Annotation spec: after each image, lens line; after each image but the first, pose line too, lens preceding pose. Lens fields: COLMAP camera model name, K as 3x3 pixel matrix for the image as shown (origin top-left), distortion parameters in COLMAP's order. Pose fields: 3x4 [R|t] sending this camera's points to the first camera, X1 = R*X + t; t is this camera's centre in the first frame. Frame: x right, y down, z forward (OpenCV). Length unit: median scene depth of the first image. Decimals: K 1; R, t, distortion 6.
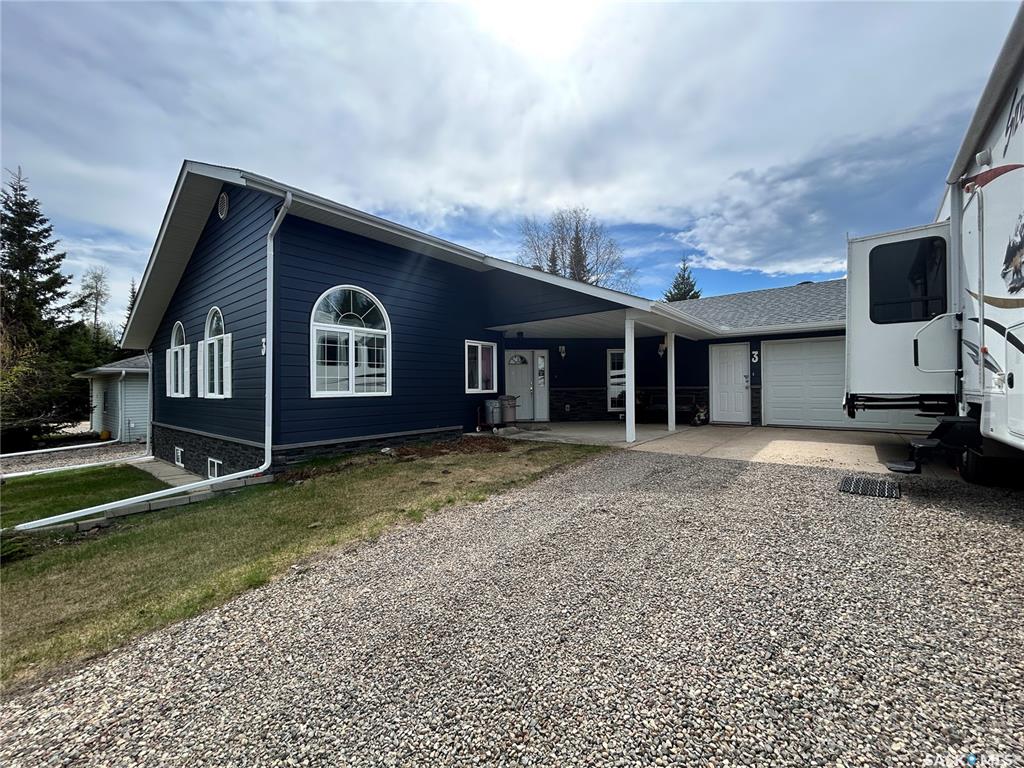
lens RADIAL K [[413.0, 0, 512.0], [0, 413.0, 384.0], [0, 0, 1]] dist [0.000677, 0.000096]
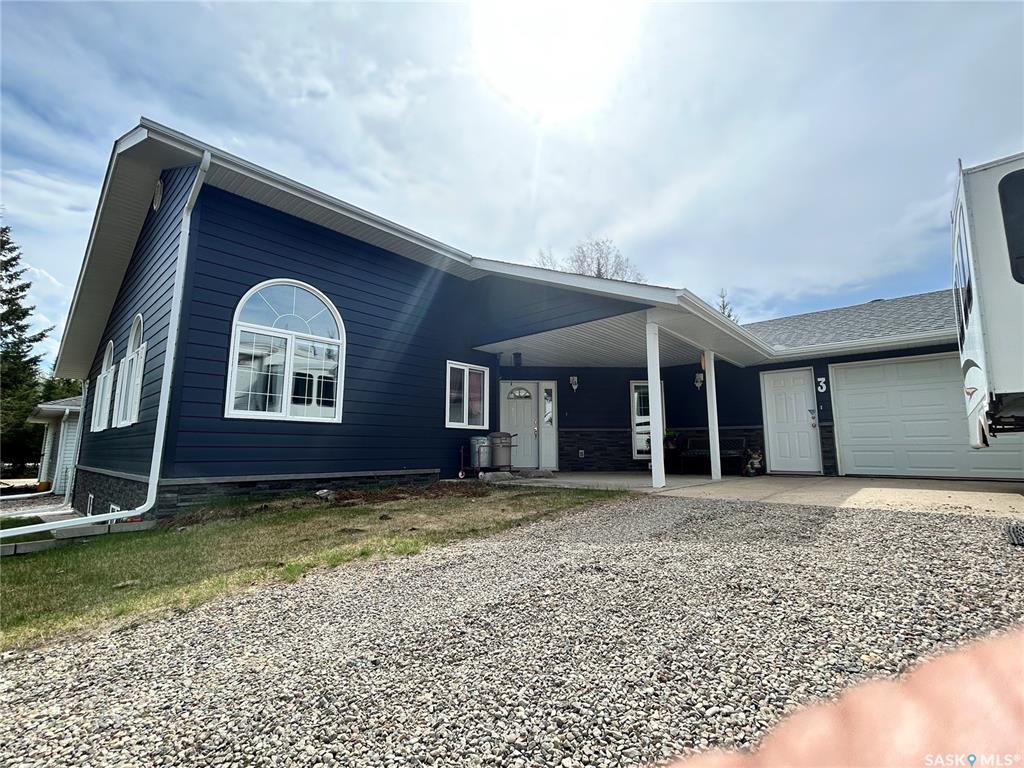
lens RADIAL K [[457.2, 0, 512.0], [0, 457.2, 384.0], [0, 0, 1]] dist [0.000229, 0.001199]
pose [[0.998807, 0.002925, -0.048736, 0.057214], [-0.009572, 0.990562, -0.136728, 0.059897], [0.047876, 0.137032, 0.989409, 0.139115]]
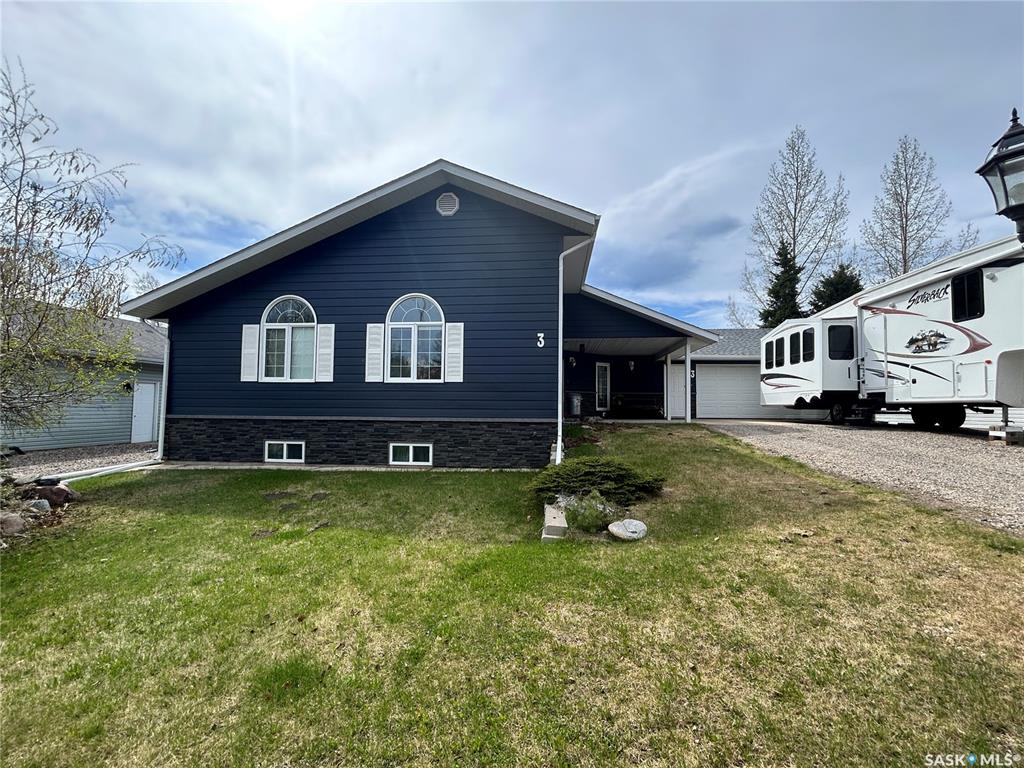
lens RADIAL K [[442.0, 0, 512.0], [0, 442.0, 384.0], [0, 0, 1]] dist [-0.000512, 0.000133]
pose [[0.829514, 0.042301, 0.556882, -1.018926], [-0.019127, 0.998694, -0.047371, 0.073657], [-0.558158, 0.028643, 0.829240, -0.021541]]
